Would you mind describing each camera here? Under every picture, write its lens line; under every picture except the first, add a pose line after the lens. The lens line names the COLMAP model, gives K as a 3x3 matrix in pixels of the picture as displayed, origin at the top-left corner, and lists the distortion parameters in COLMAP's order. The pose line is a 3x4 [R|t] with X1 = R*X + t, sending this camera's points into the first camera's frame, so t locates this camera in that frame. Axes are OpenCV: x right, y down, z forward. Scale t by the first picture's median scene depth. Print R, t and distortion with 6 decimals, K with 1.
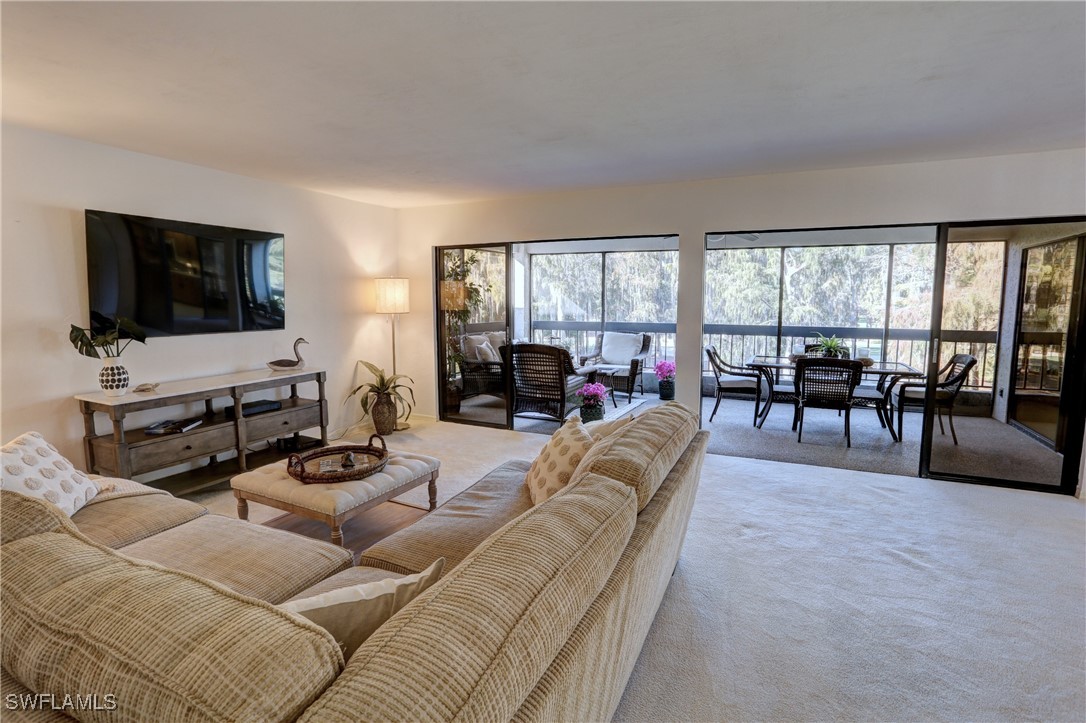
lens RADIAL K [[538.1, 0, 548.3], [0, 538.1, 355.7], [0, 0, 1]] dist [-0.001213, 0.000014]
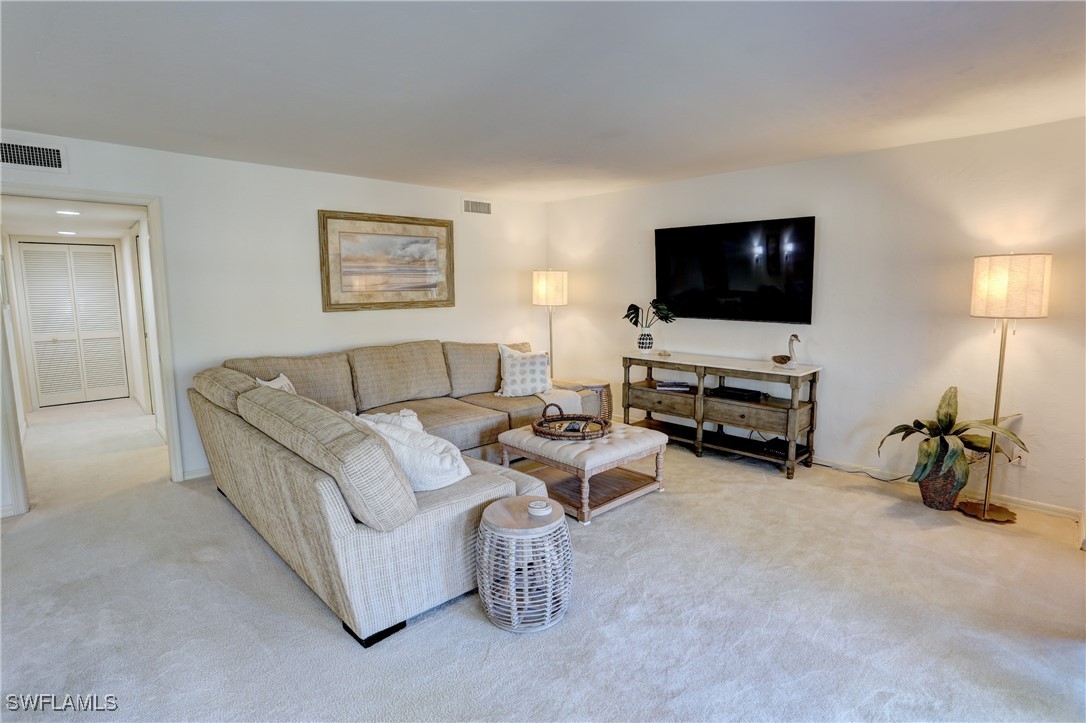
lens RADIAL K [[538.1, 0, 548.3], [0, 538.1, 355.7], [0, 0, 1]] dist [-0.001213, 0.000014]
pose [[-0.338256, 0.127150, -0.932425, 0.502484], [-0.095950, 0.981006, 0.168582, -0.107945], [0.936150, 0.146490, -0.319631, 0.905084]]
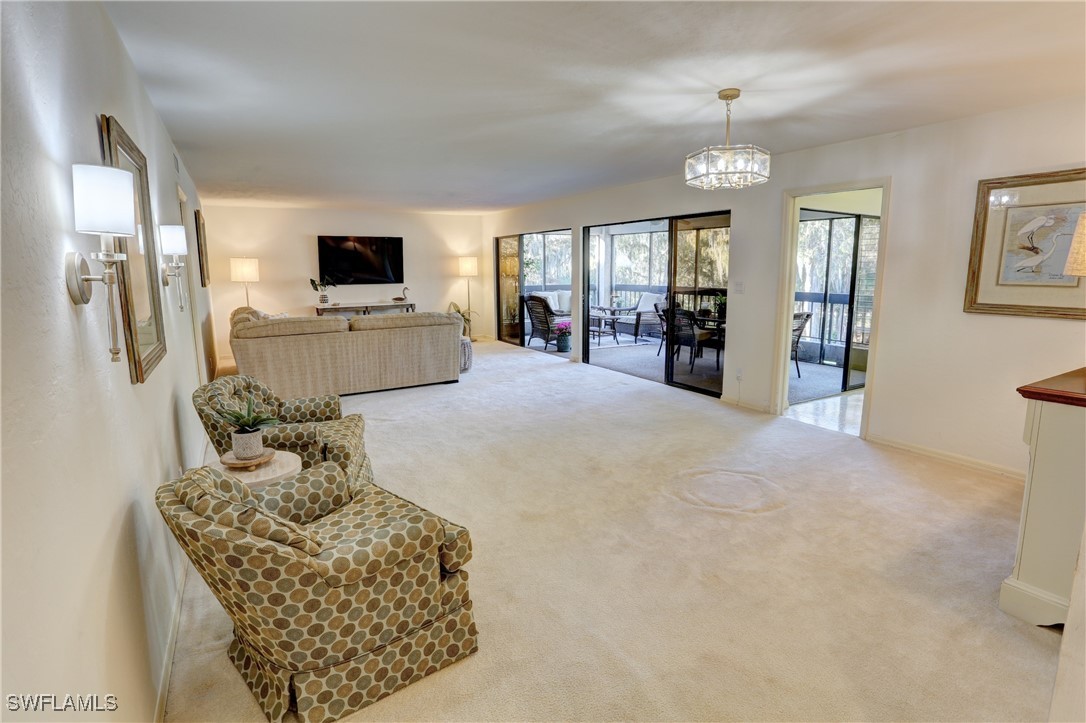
lens RADIAL K [[538.1, 0, 548.3], [0, 538.1, 355.7], [0, 0, 1]] dist [-0.001213, 0.000014]
pose [[0.826161, 0.085305, -0.556939, 1.181288], [-0.053339, 0.995874, 0.073412, 0.047664], [0.560904, -0.030943, 0.827302, -0.428088]]
